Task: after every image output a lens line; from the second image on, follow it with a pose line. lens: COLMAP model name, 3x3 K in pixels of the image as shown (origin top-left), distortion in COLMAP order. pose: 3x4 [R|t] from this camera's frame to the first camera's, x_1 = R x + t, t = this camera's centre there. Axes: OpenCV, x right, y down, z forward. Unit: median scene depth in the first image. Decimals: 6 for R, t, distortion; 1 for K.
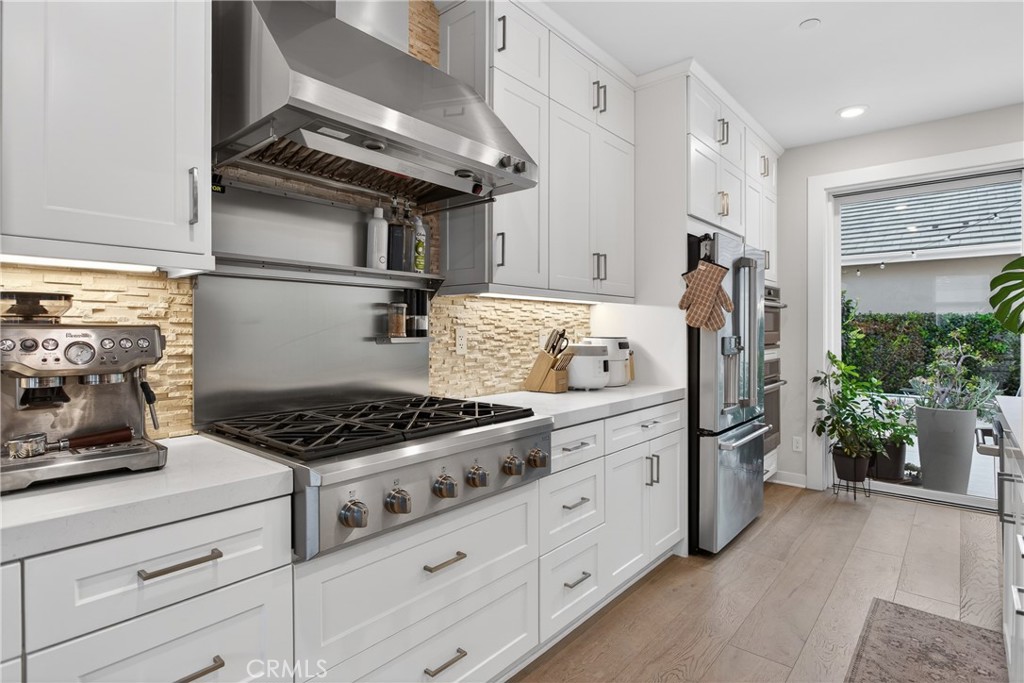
lens RADIAL K [[534.8, 0, 512.0], [0, 534.8, 341.5], [0, 0, 1]] dist [0.000697, 0.000531]
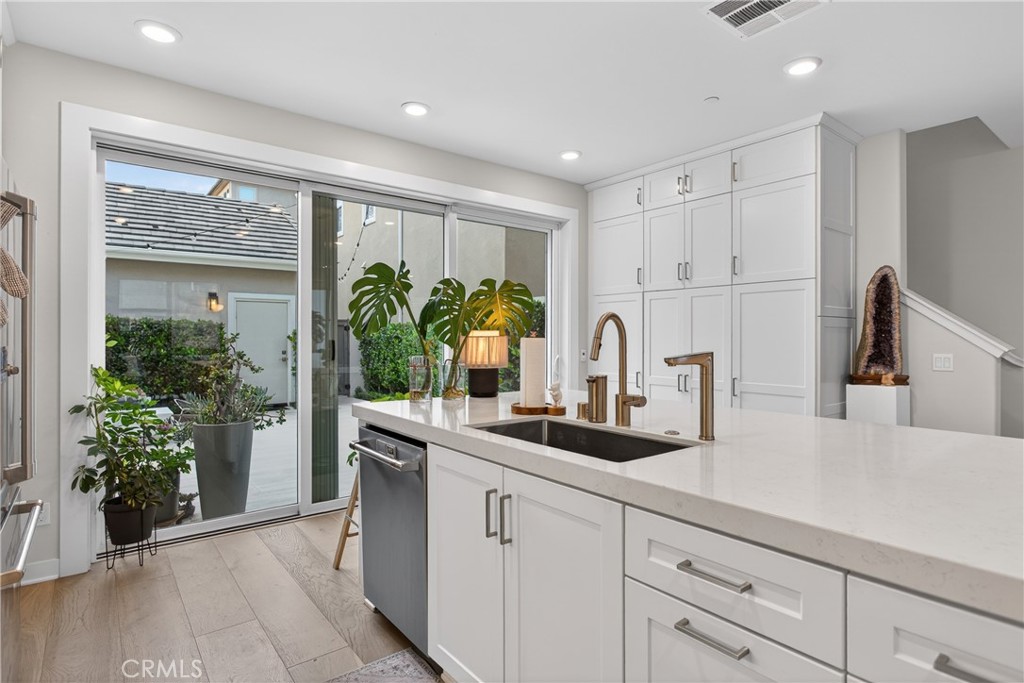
lens RADIAL K [[534.8, 0, 512.0], [0, 534.8, 341.5], [0, 0, 1]] dist [0.000697, 0.000531]
pose [[0.184994, -0.008314, 0.982704, 0.012274], [0.019407, 0.999800, 0.004805, -0.006516], [-0.982548, 0.018183, 0.185118, 0.340189]]
